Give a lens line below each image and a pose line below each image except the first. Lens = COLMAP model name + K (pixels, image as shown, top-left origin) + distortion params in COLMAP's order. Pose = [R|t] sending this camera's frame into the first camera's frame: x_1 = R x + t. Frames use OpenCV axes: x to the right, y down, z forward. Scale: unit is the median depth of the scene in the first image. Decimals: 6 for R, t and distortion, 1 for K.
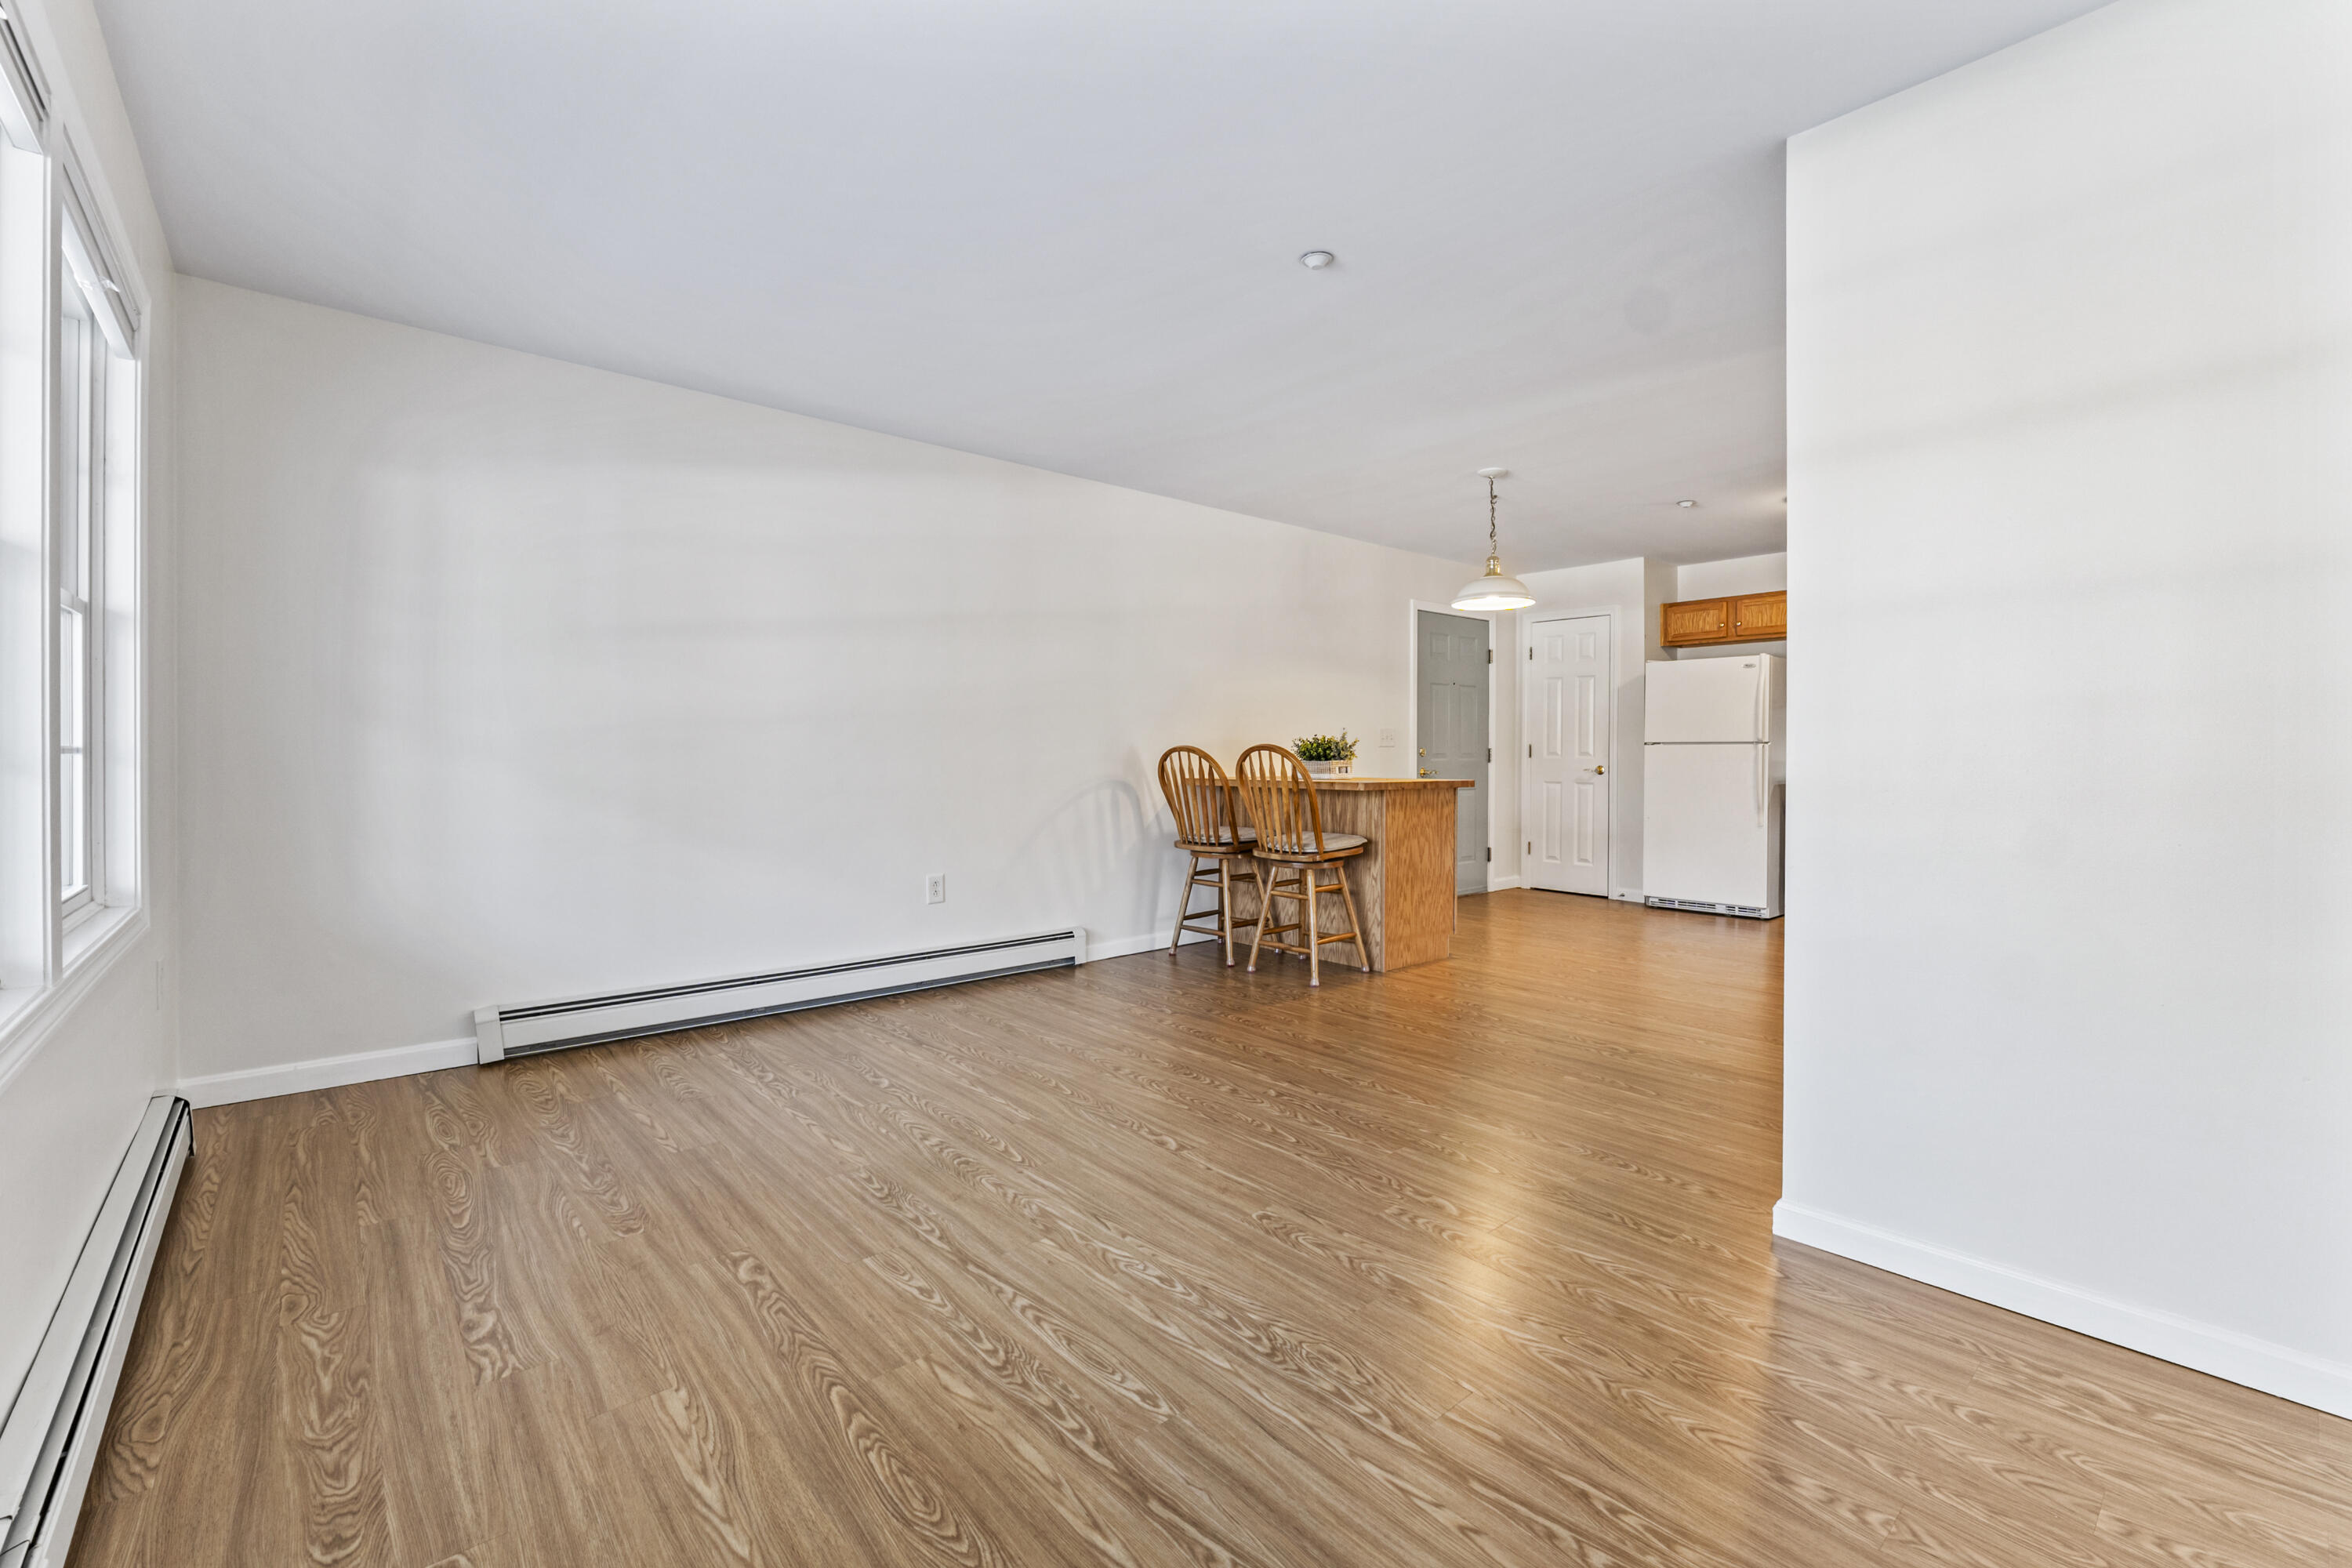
lens RADIAL K [[991.3, 0, 1164.2], [0, 991.3, 775.3], [0, 0, 1]] dist [-0.010283, 0.000681]
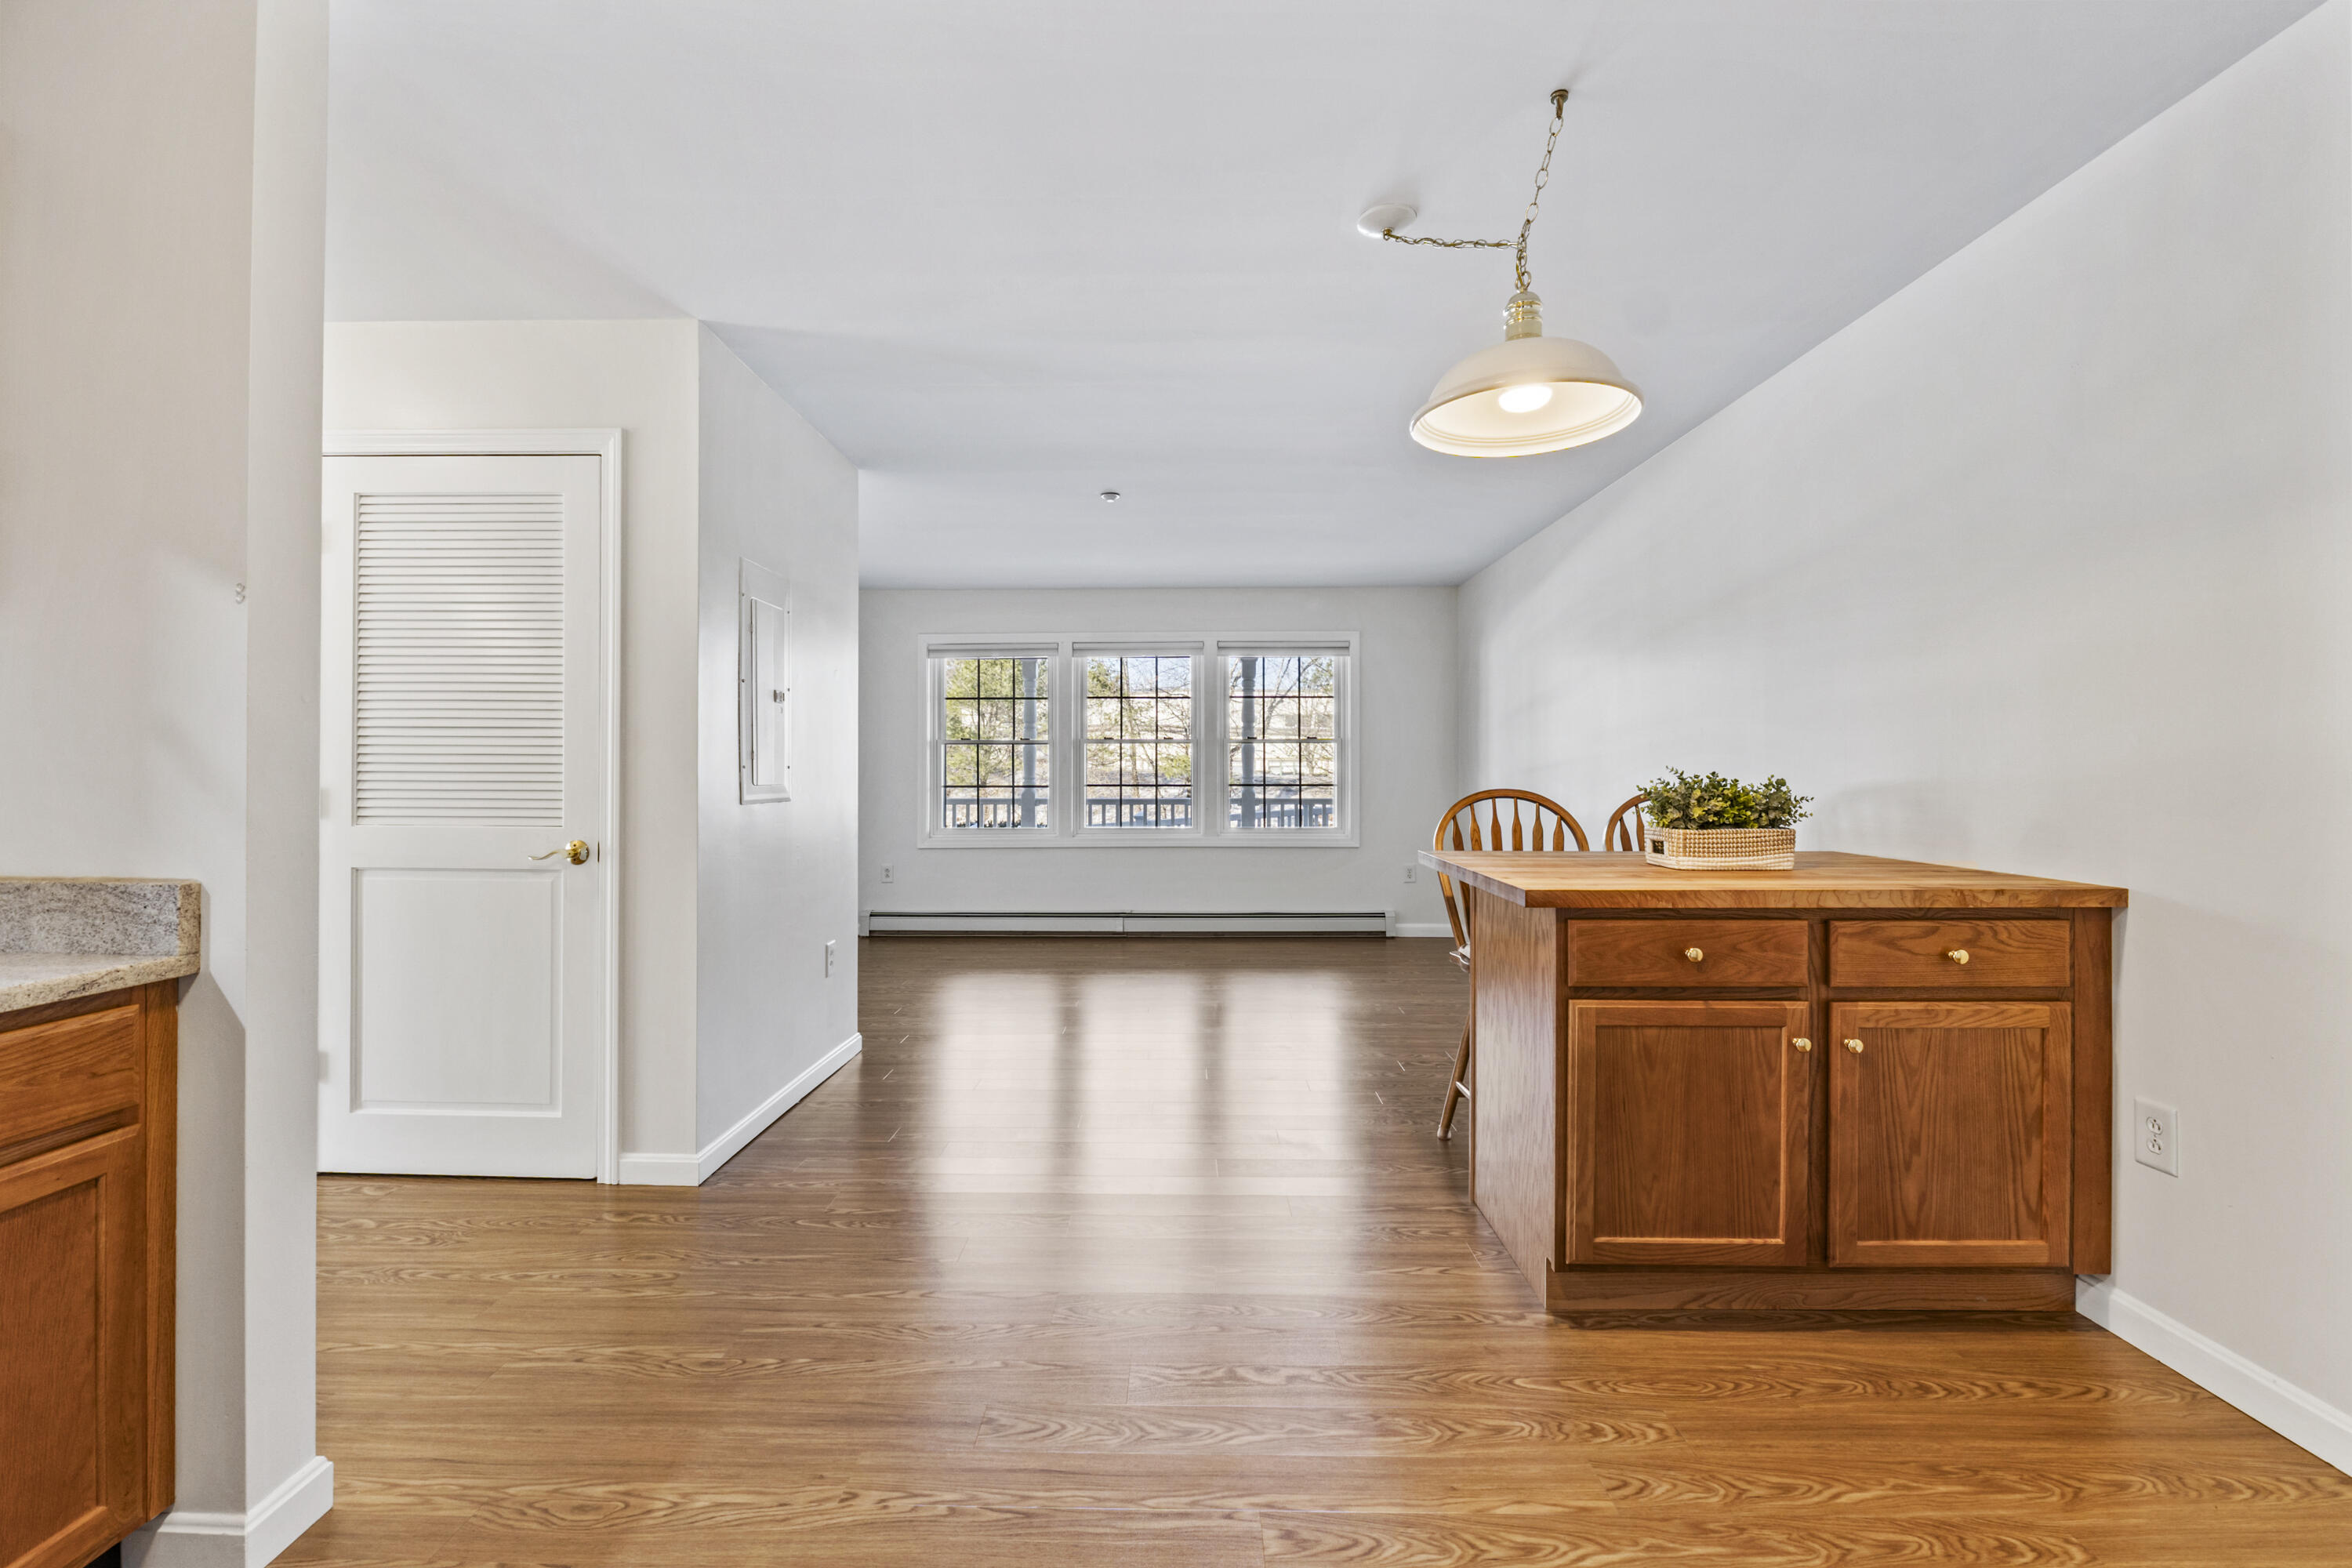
lens RADIAL K [[991.3, 0, 1167.1], [0, 991.3, 772.8], [0, 0, 1]] dist [-0.010283, 0.000681]
pose [[-0.671863, 0.005540, -0.740655, 0.518781], [-0.009015, 0.999837, 0.015656, -0.034403], [0.740621, 0.017196, -0.671703, 0.857448]]
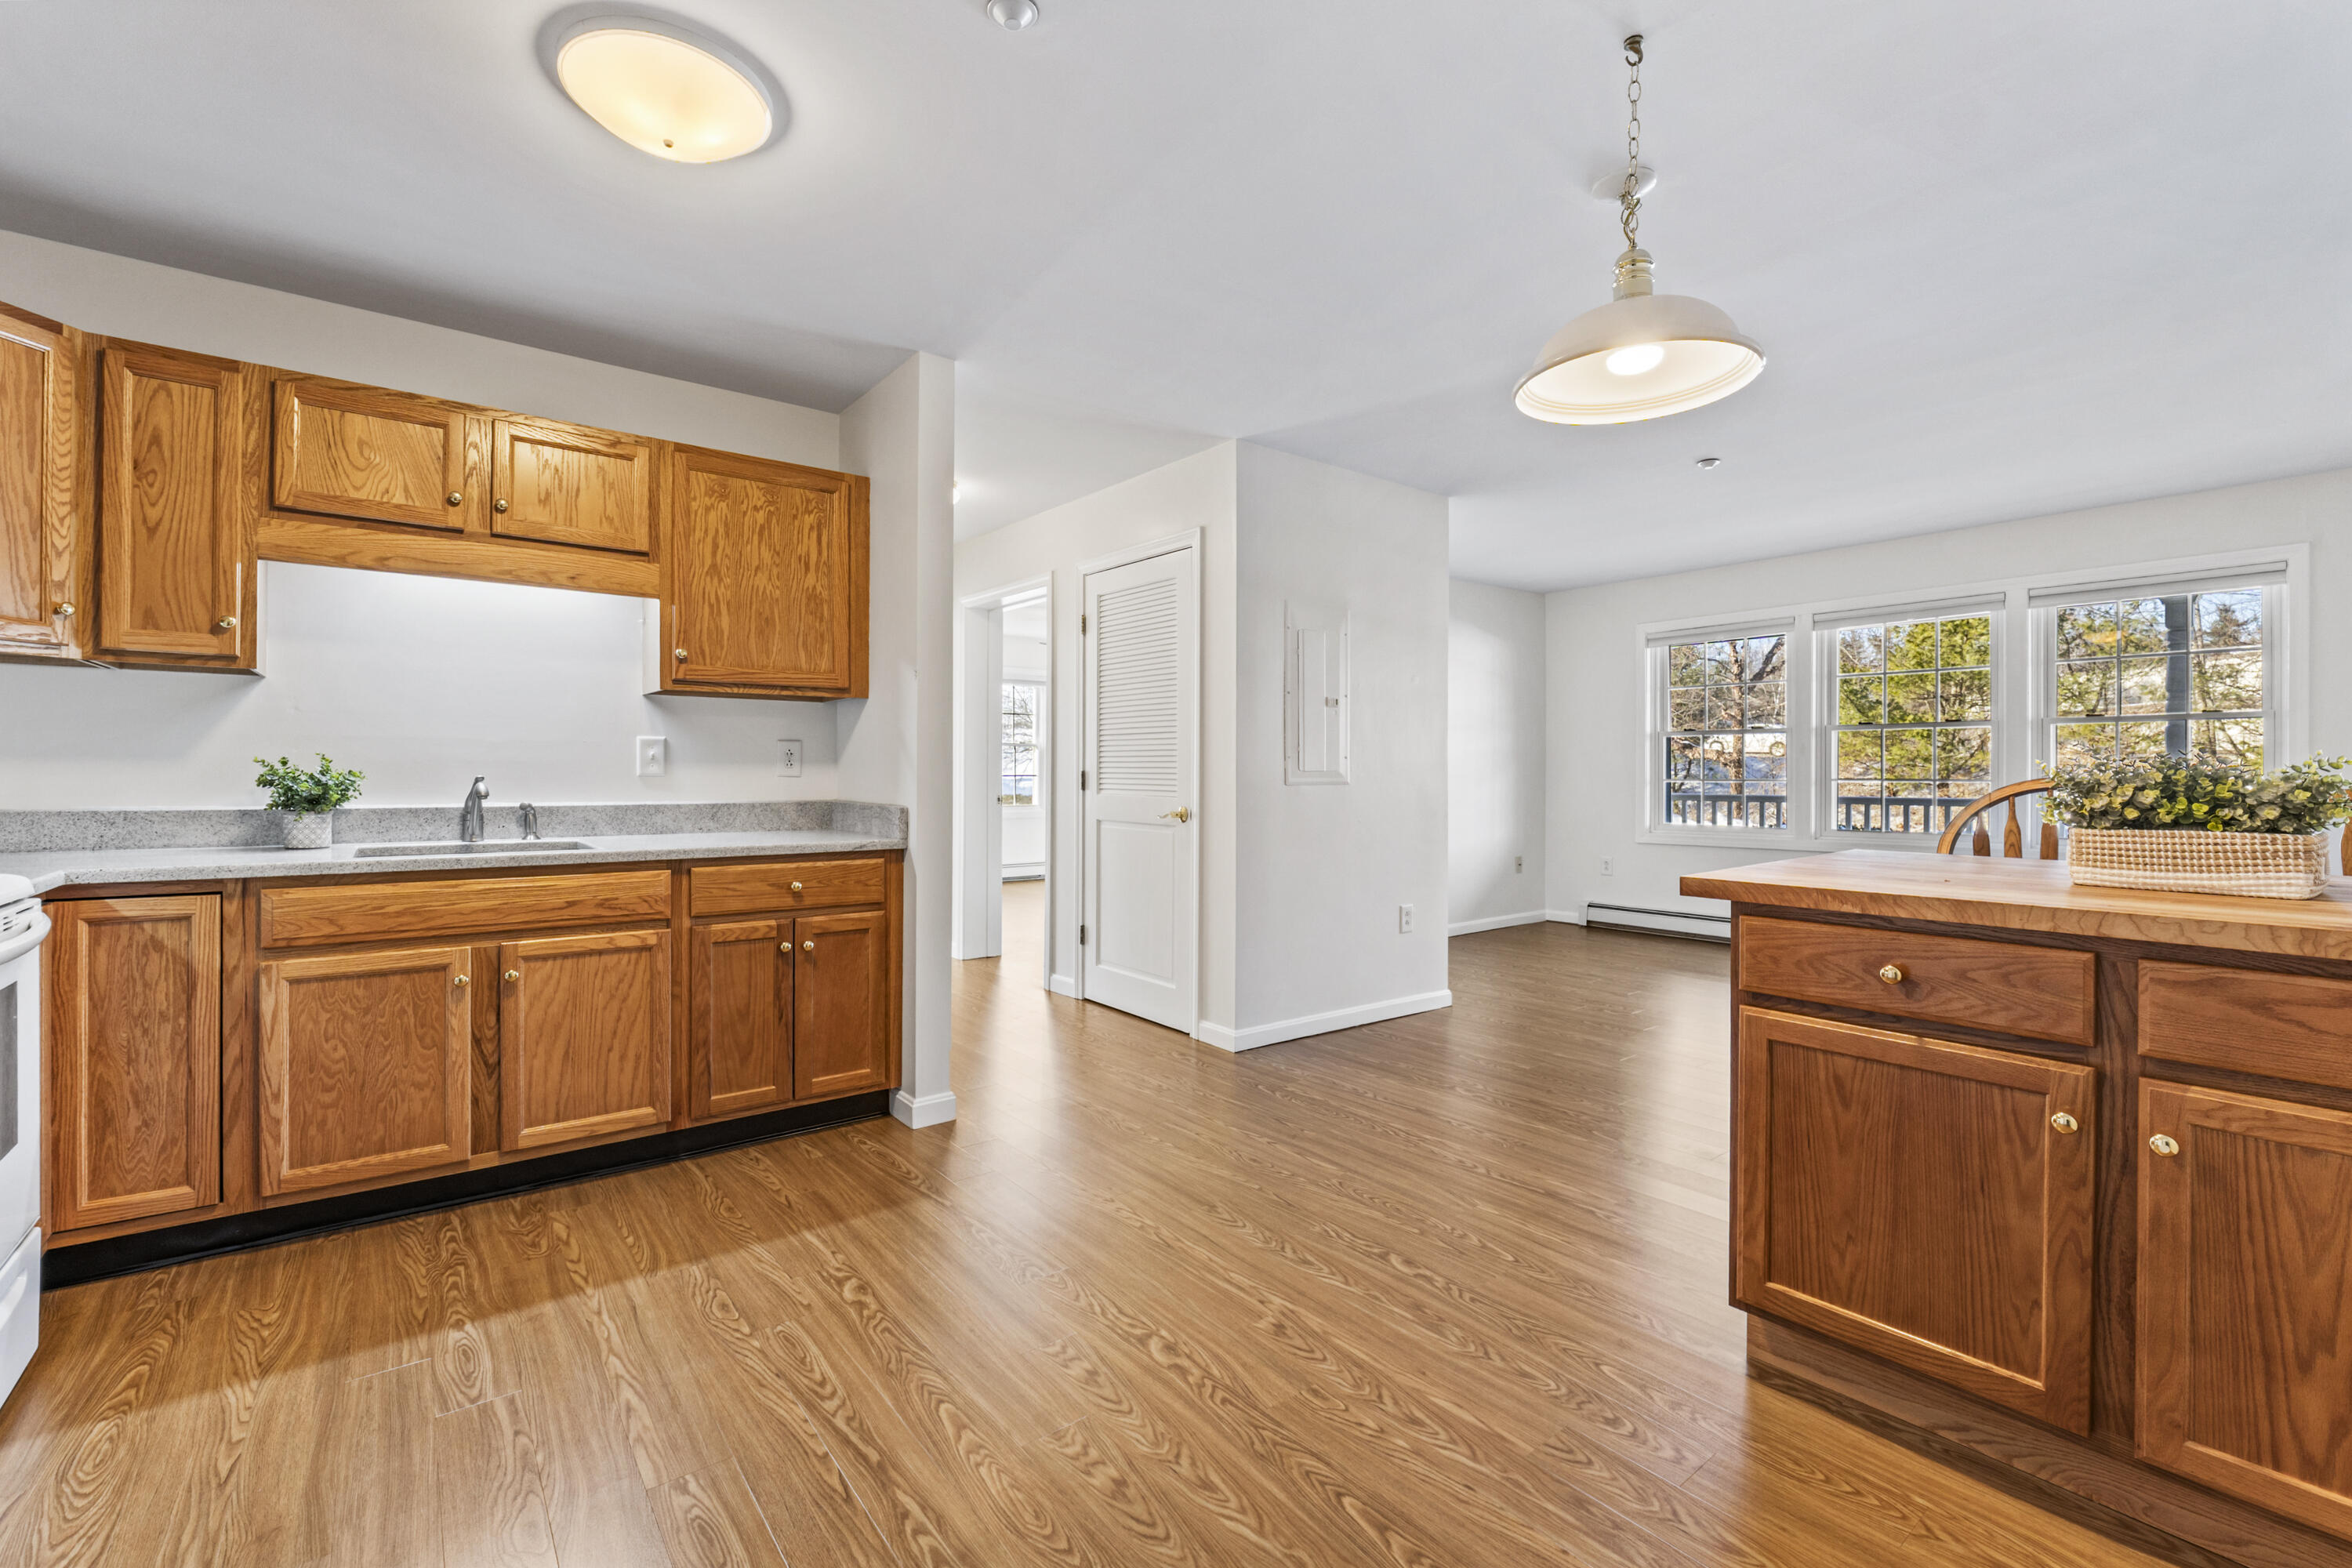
lens RADIAL K [[991.3, 0, 1162.5], [0, 991.3, 785.1], [0, 0, 1]] dist [-0.010283, 0.000681]
pose [[-0.998296, 0.001211, 0.058334, 0.358392], [0.002950, 0.999553, 0.029737, -0.029967], [-0.058272, 0.029858, -0.997854, 1.018781]]
